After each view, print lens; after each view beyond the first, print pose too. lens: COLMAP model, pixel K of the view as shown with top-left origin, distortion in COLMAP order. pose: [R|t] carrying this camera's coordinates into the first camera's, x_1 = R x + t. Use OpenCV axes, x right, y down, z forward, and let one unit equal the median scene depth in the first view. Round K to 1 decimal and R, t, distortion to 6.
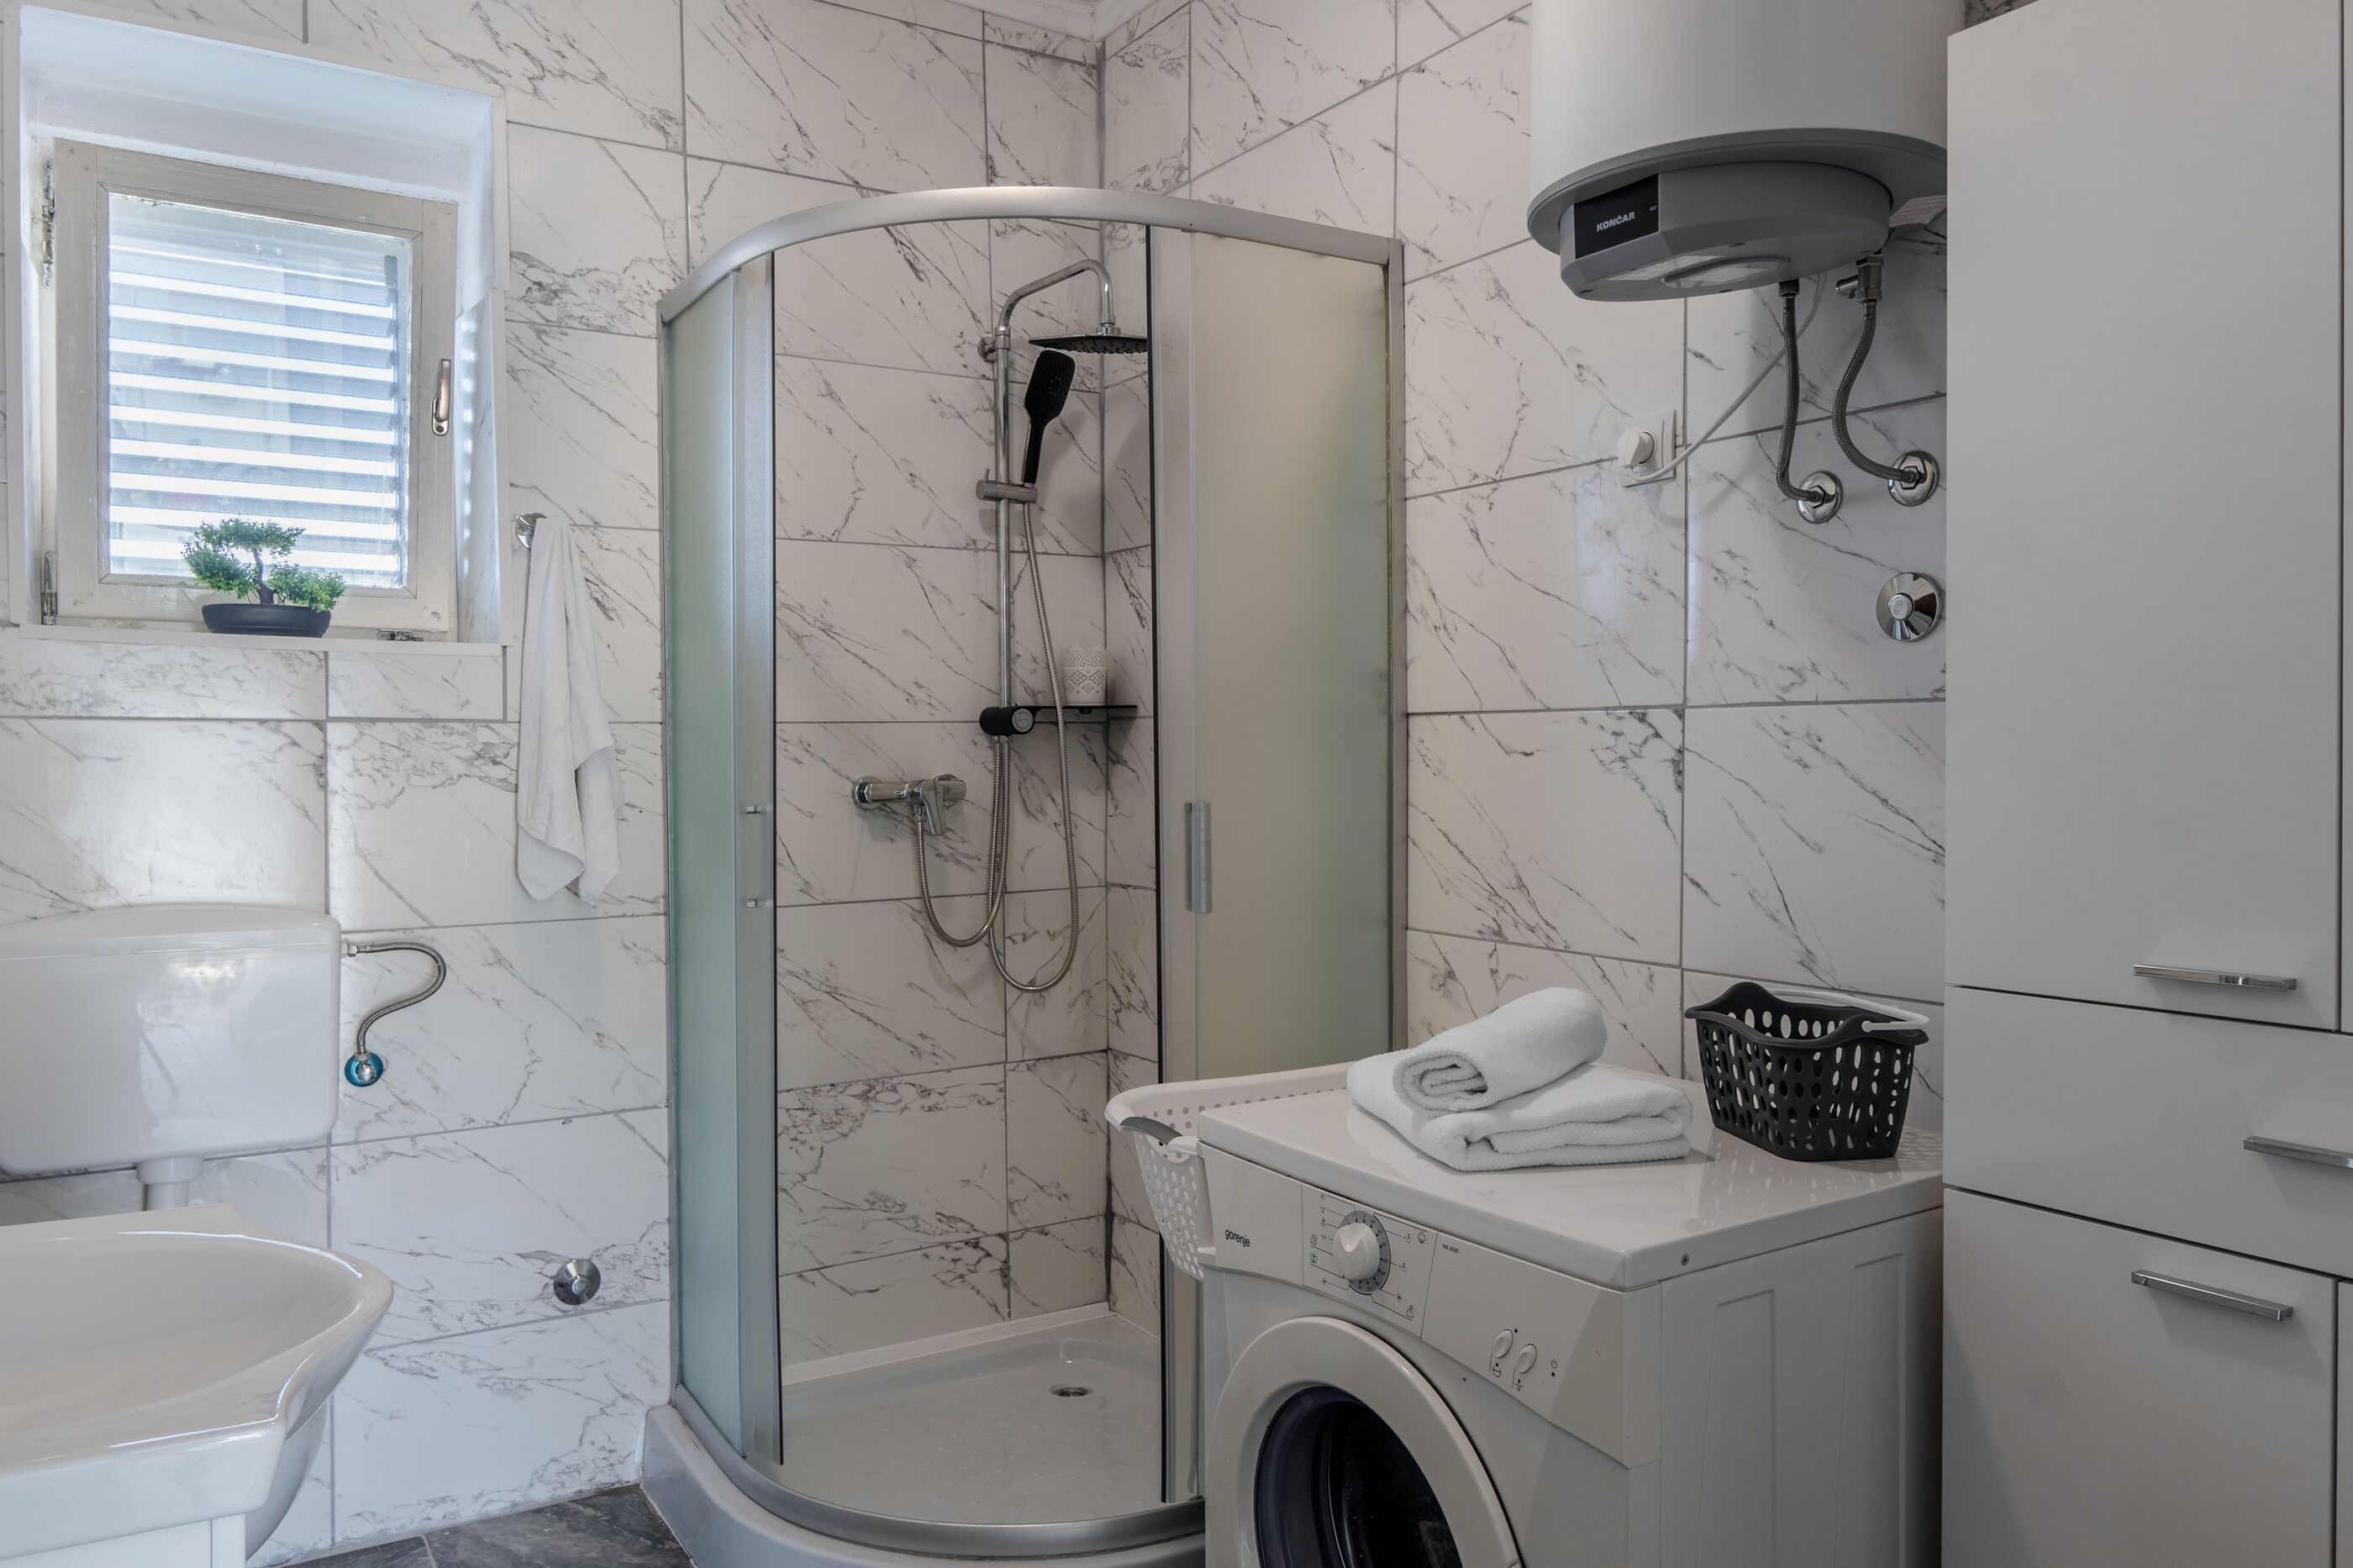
lens RADIAL K [[1646.6, 0, 1135.5], [0, 1646.6, 780.7], [0, 0, 1]] dist [0.000556, -0.007242]
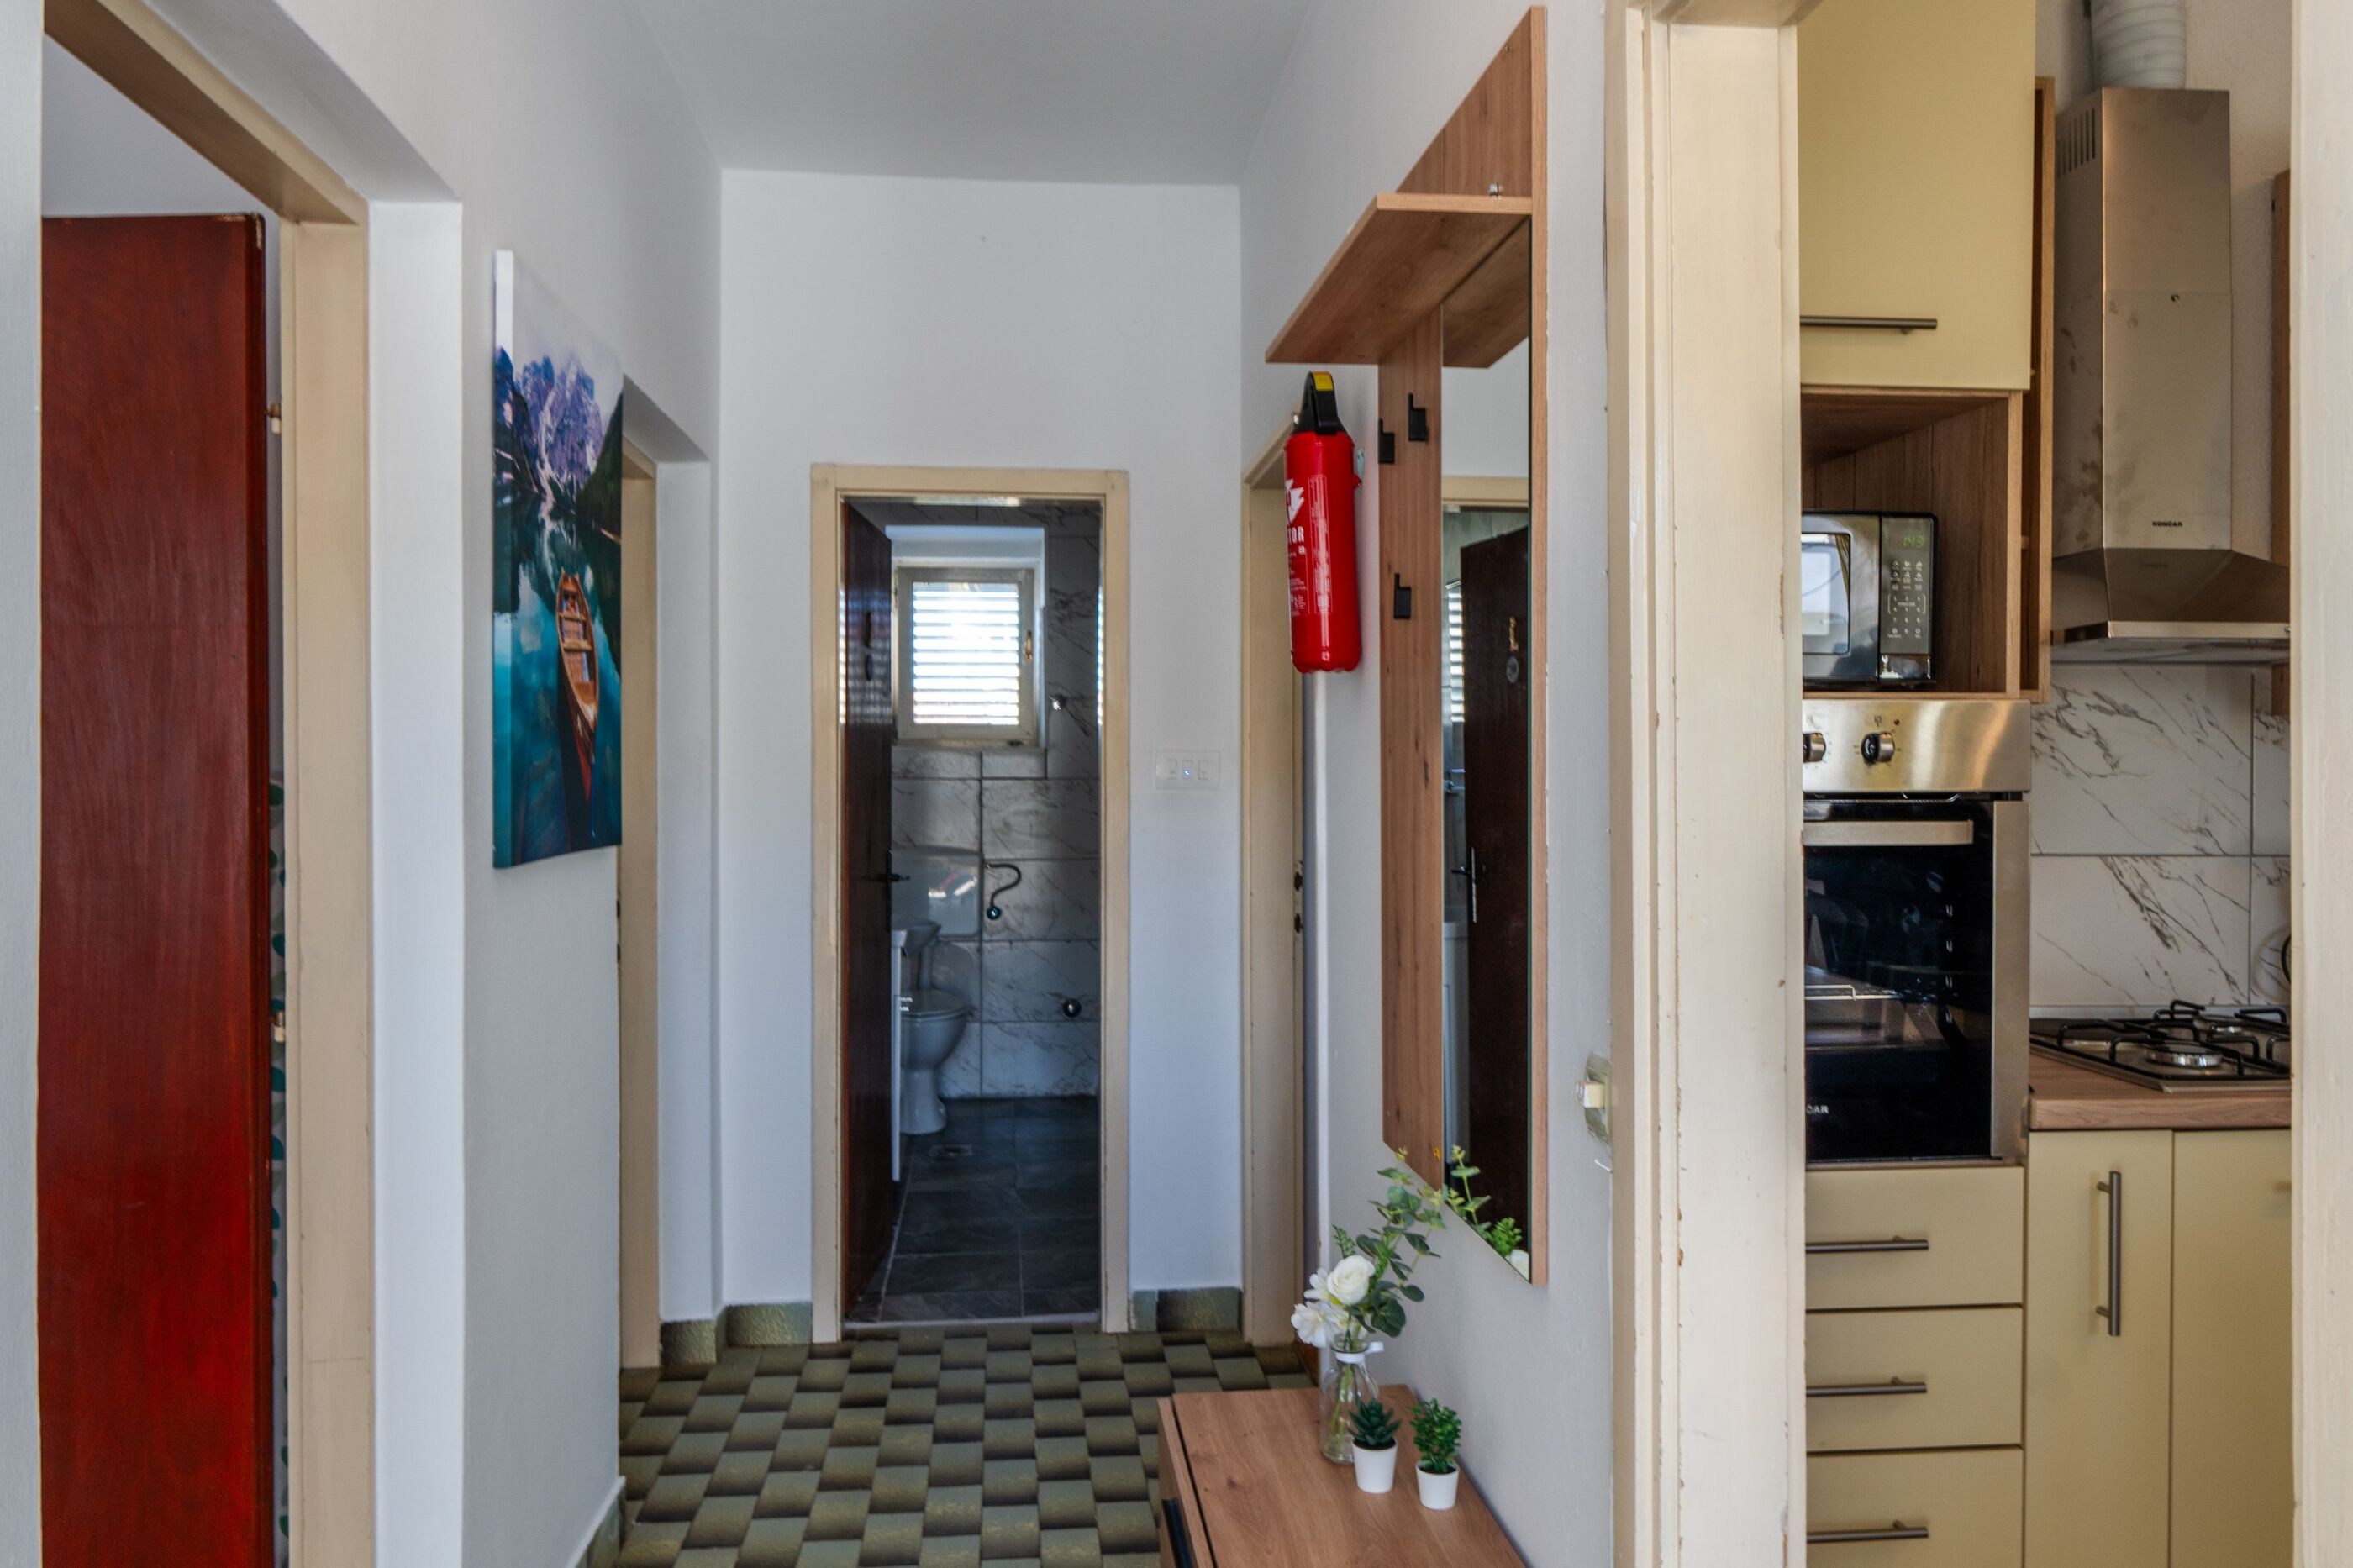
lens RADIAL K [[1646.6, 0, 1155.5], [0, 1646.6, 780.3], [0, 0, 1]] dist [0.000556, -0.007242]
pose [[0.898448, 0.003367, -0.439067, 0.847547], [-0.007192, 0.999949, -0.007050, -0.016657], [0.439021, 0.009492, 0.898427, -1.150786]]
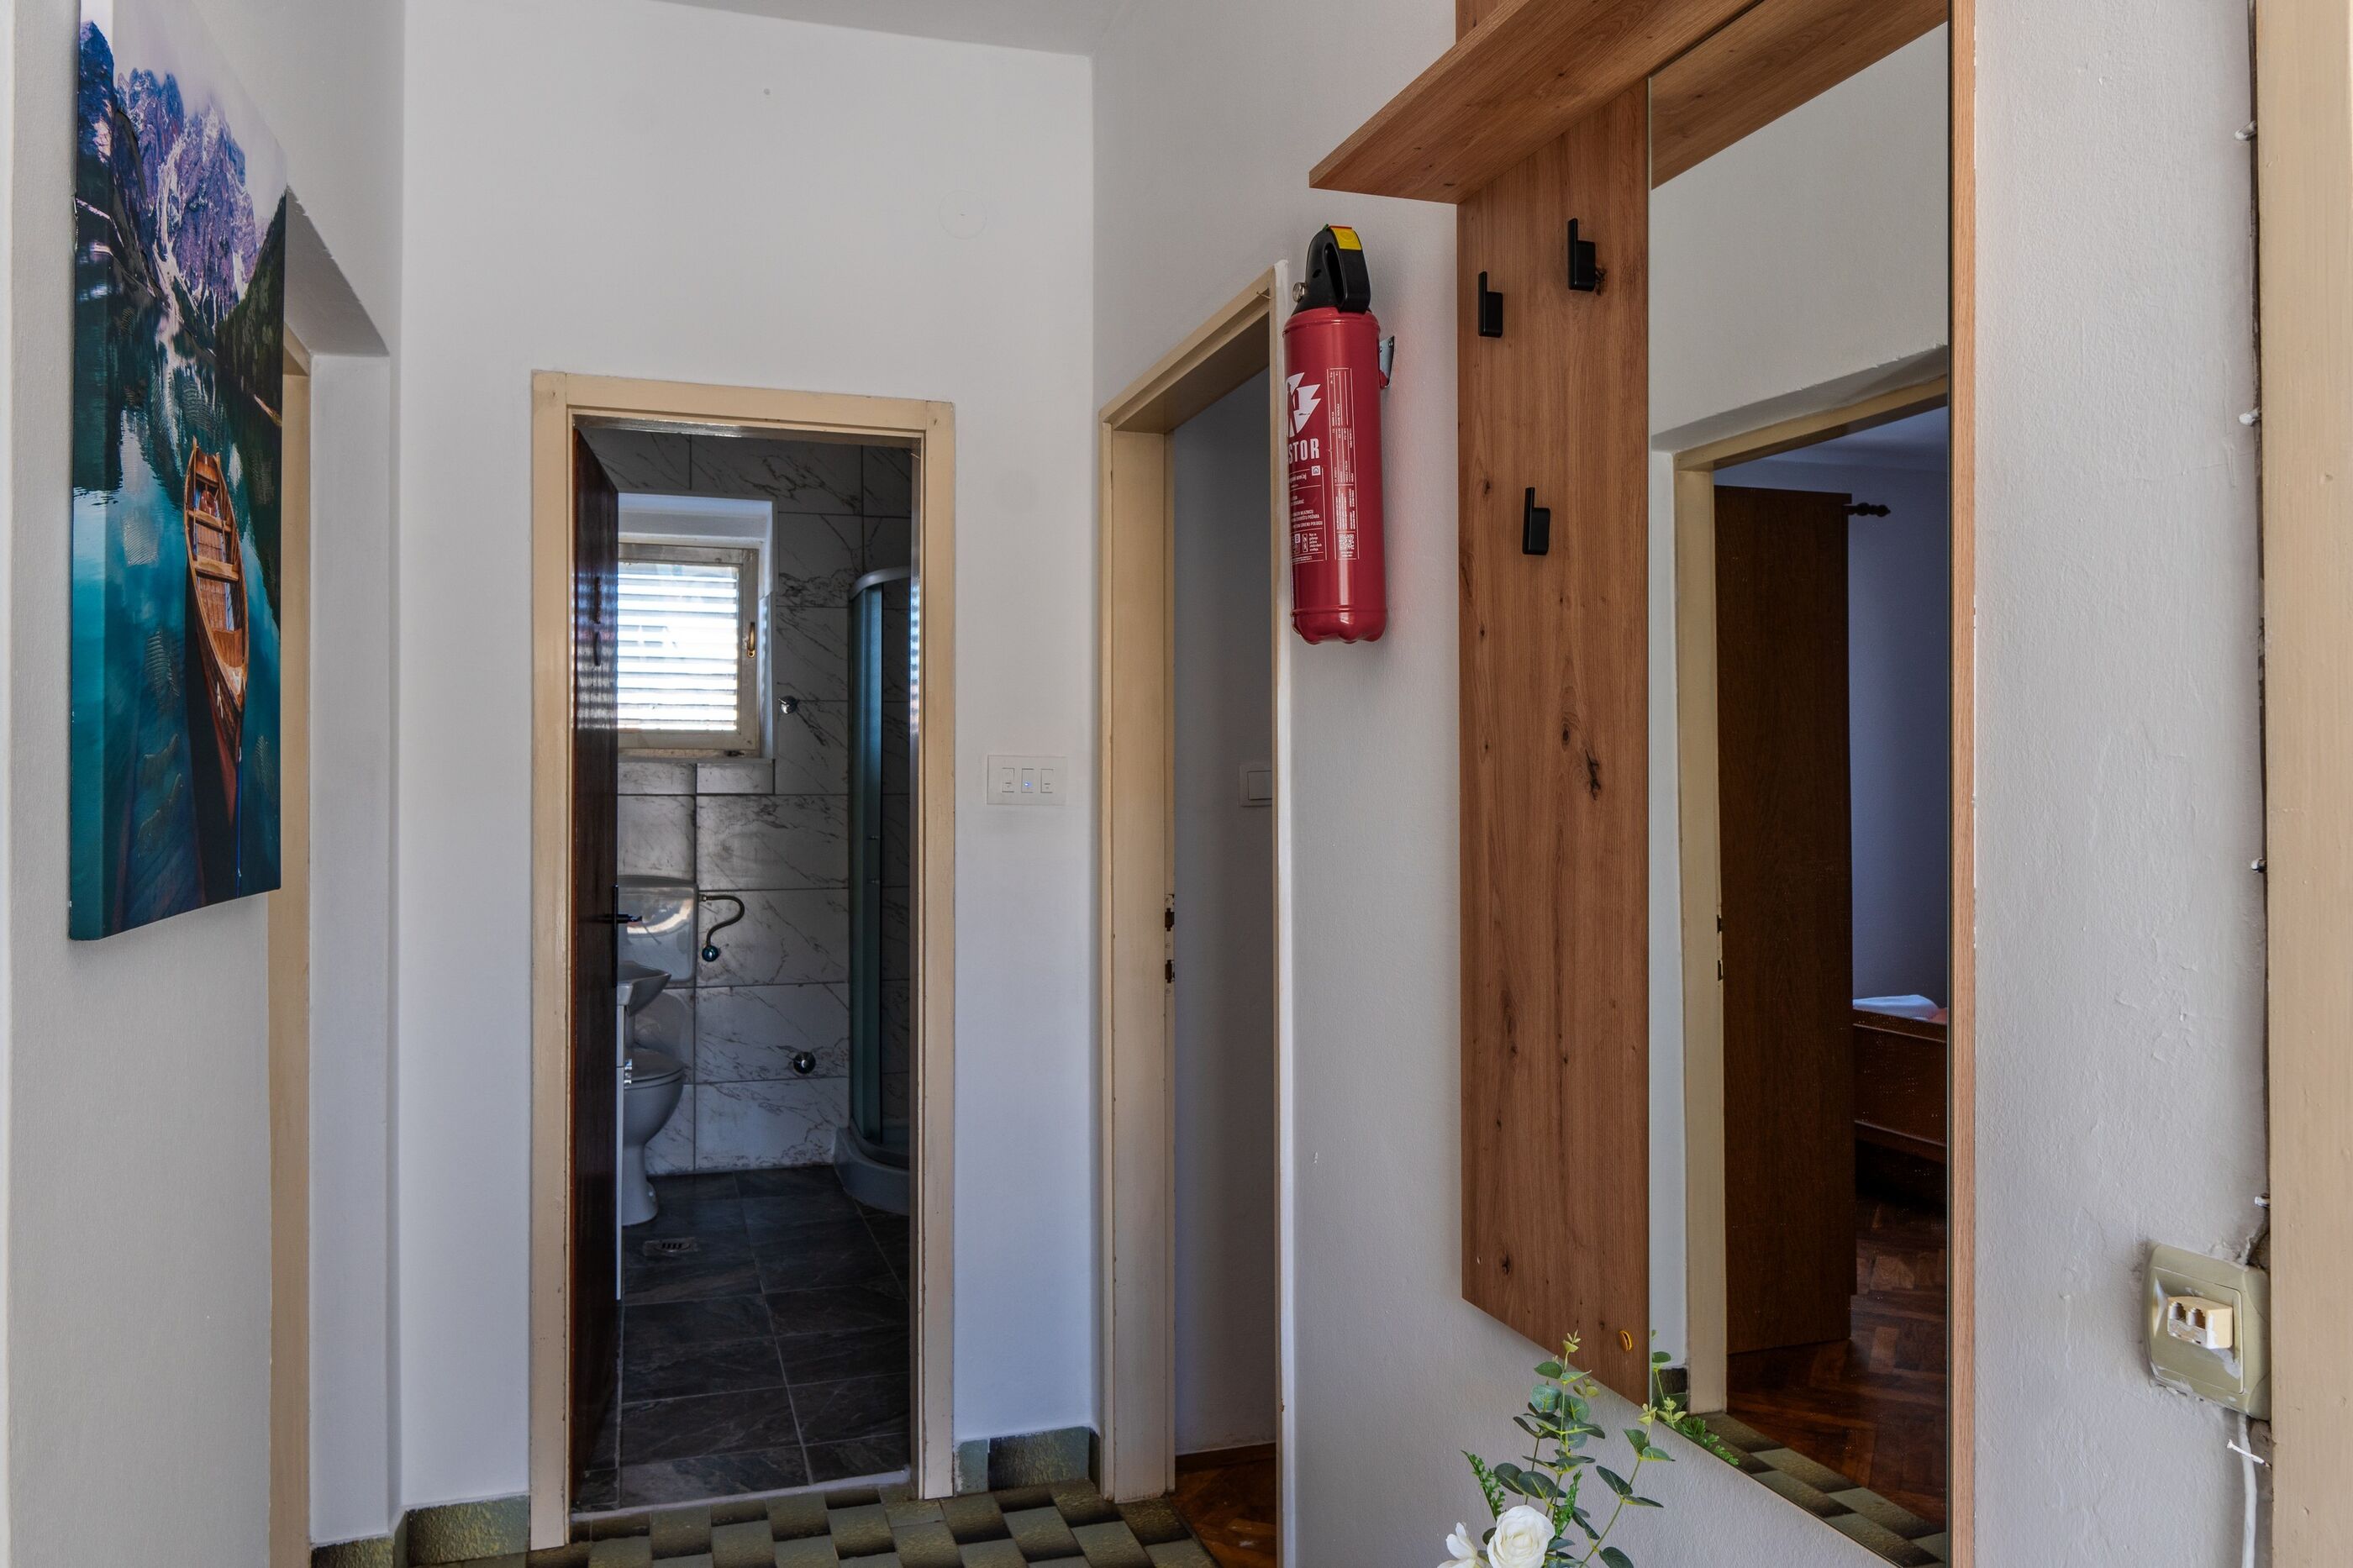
lens RADIAL K [[1646.6, 0, 1152.8], [0, 1646.6, 786.5], [0, 0, 1]] dist [0.000556, -0.007242]
pose [[0.970418, 0.001432, -0.241426, 0.596120], [-0.005659, 0.999843, -0.016816, -0.013331], [0.241364, 0.017685, 0.970274, -0.931958]]
